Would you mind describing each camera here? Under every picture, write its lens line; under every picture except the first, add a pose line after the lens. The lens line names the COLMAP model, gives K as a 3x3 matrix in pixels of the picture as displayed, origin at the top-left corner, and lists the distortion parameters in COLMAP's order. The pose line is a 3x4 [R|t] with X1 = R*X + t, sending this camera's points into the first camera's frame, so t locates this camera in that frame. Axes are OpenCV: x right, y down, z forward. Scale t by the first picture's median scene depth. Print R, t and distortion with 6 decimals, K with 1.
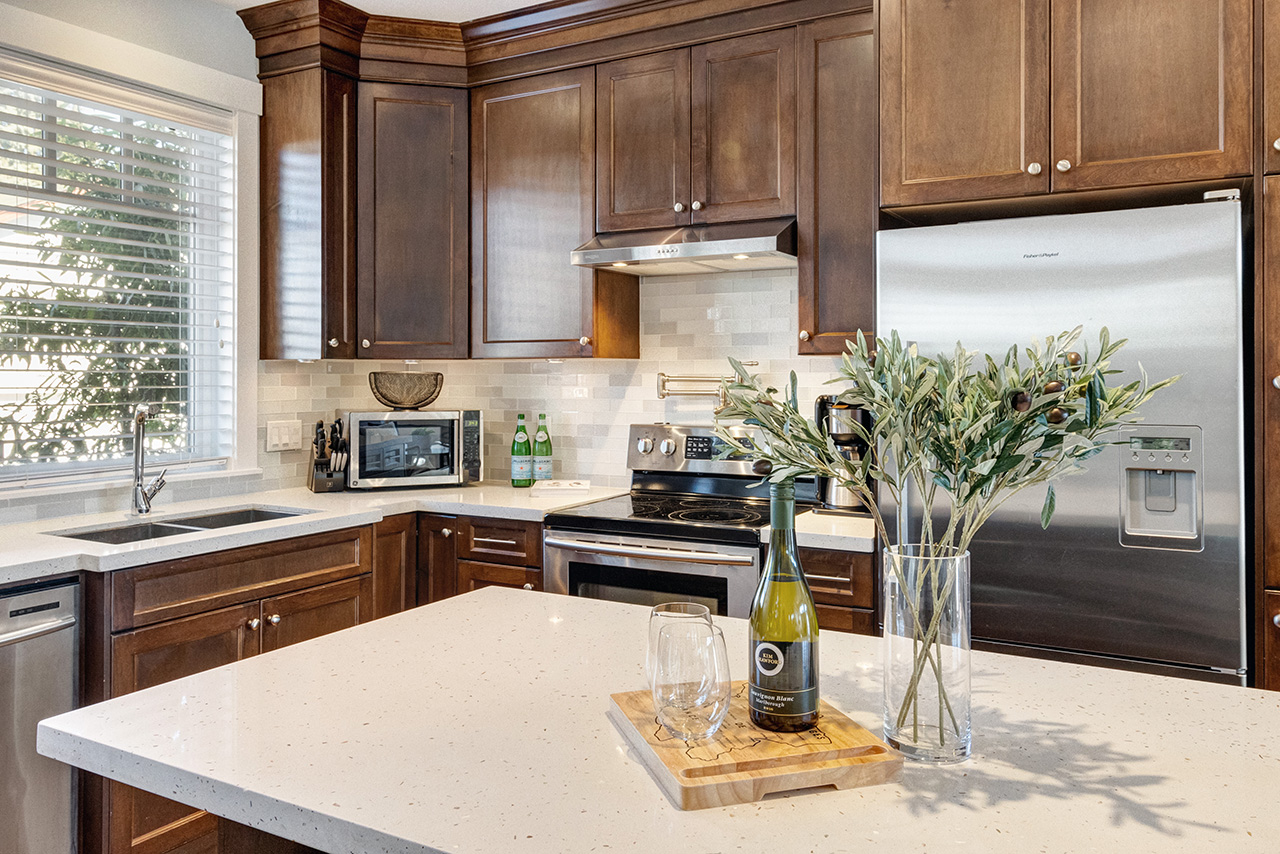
lens RADIAL K [[965.3, 0, 654.1], [0, 965.3, 373.9], [0, 0, 1]] dist [0.001329, 0.002196]
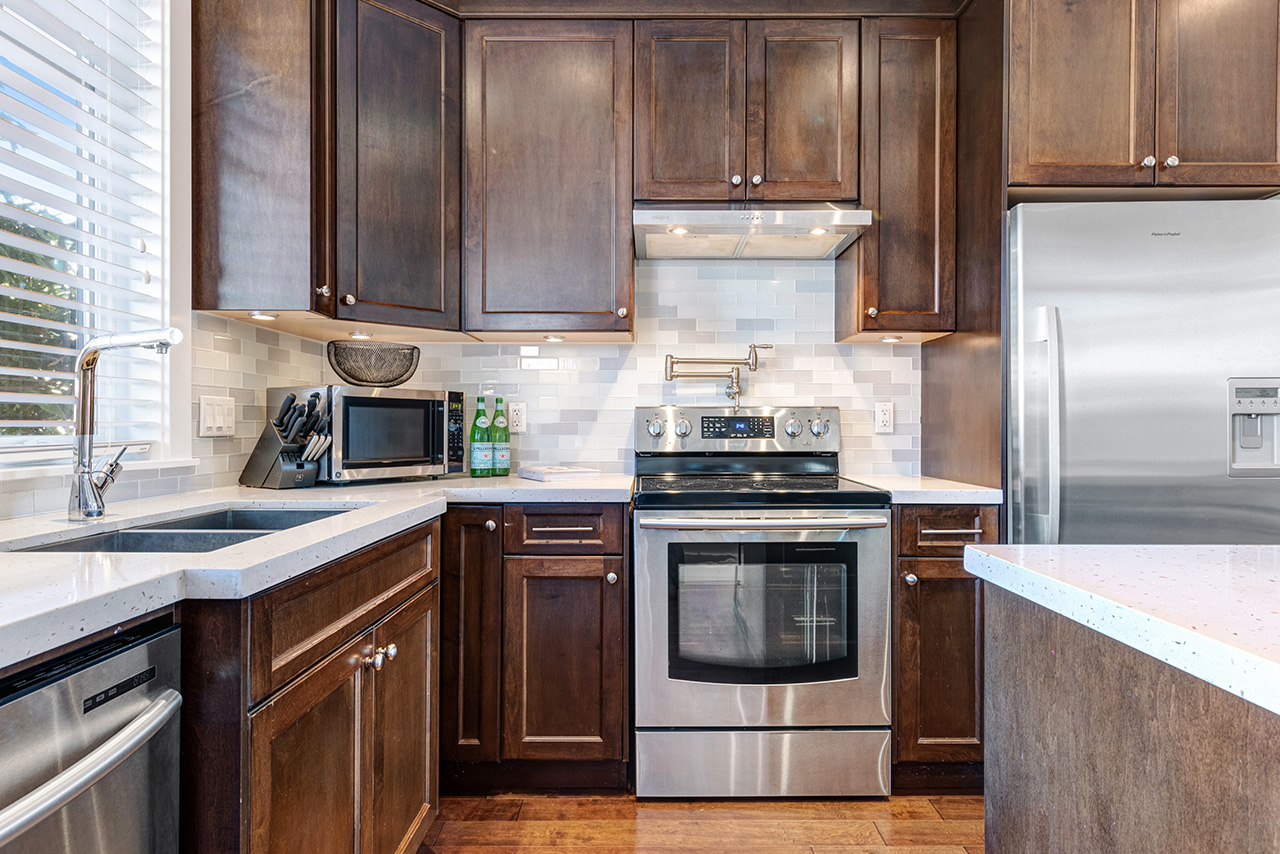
lens RADIAL K [[723.9, 0, 650.9], [0, 723.9, 428.8], [0, 0, 1]] dist [0.005910, -0.001301]
pose [[0.871015, -0.000791, 0.491256, -0.403623], [-0.001908, 0.999986, 0.004992, 0.076878], [-0.491253, -0.005285, 0.871001, 0.382649]]
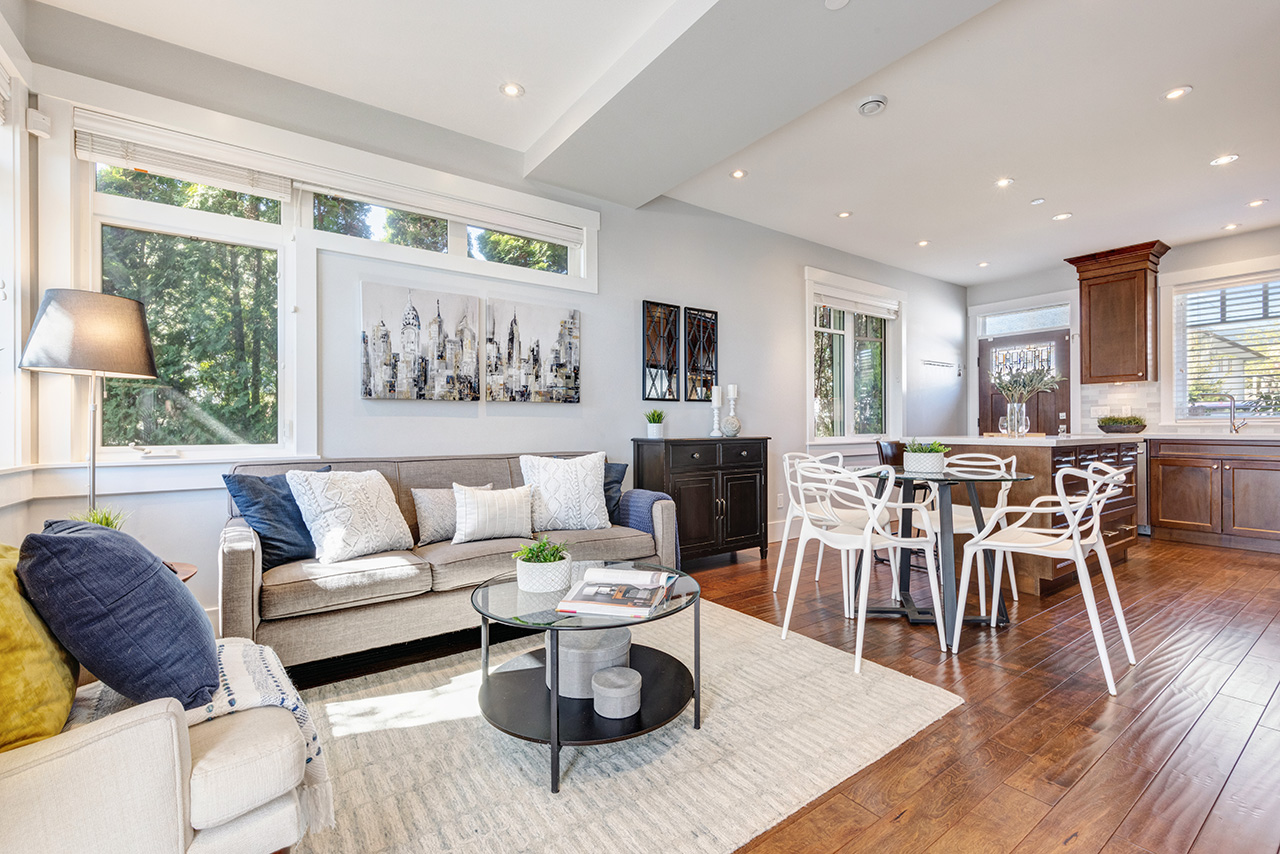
lens RADIAL K [[551.1, 0, 644.4], [0, 551.1, 426.6], [0, 0, 1]] dist [0.004110, -0.000432]
pose [[-0.422721, -0.000143, -0.906260, 1.469748], [0.003552, 0.999992, -0.001814, 0.110791], [0.906253, -0.003986, -0.422717, 0.124480]]
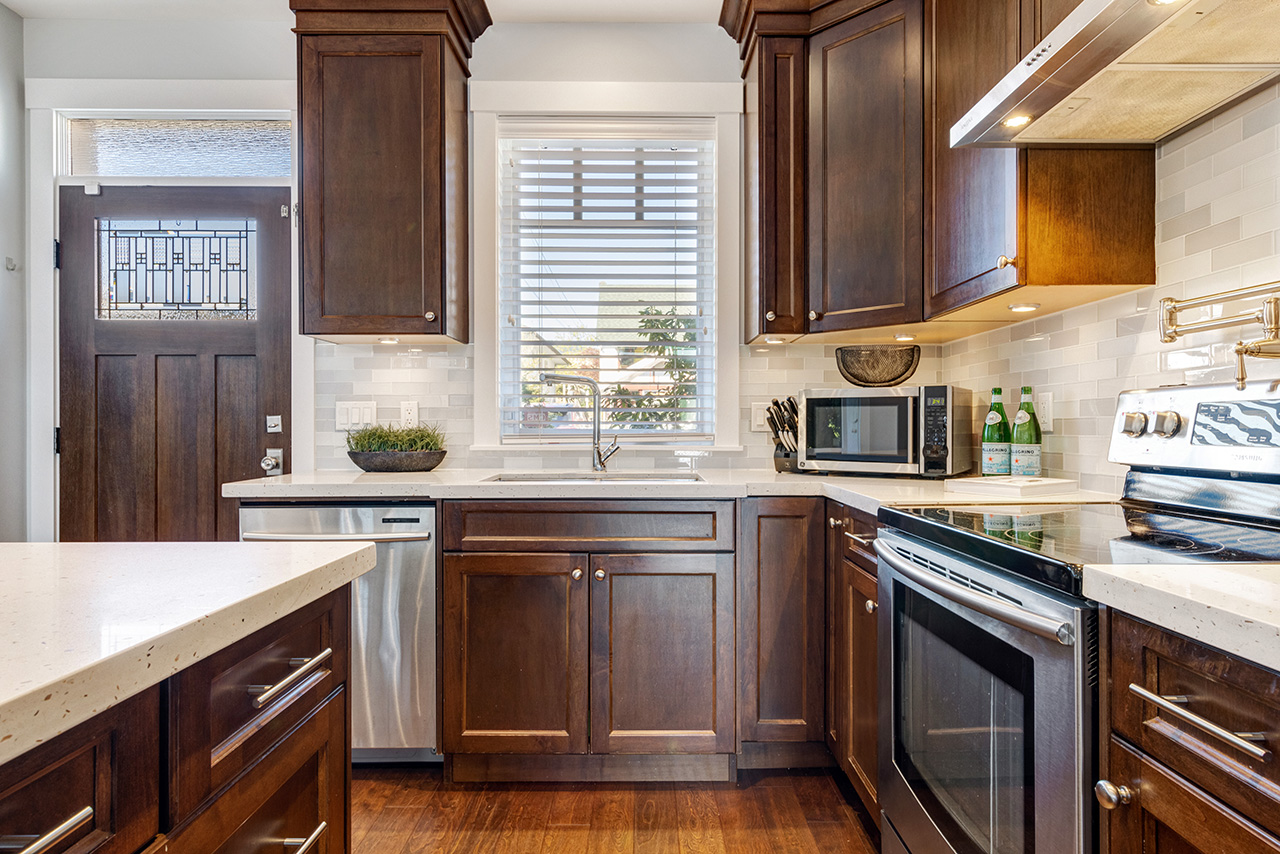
lens RADIAL K [[723.9, 0, 644.8], [0, 723.9, 425.7], [0, 0, 1]] dist [0.005910, -0.001301]
pose [[0.492449, -0.001104, -0.870341, 0.246907], [0.001069, 0.999999, -0.000664, 0.080773], [0.870341, -0.000604, 0.492450, 0.551560]]
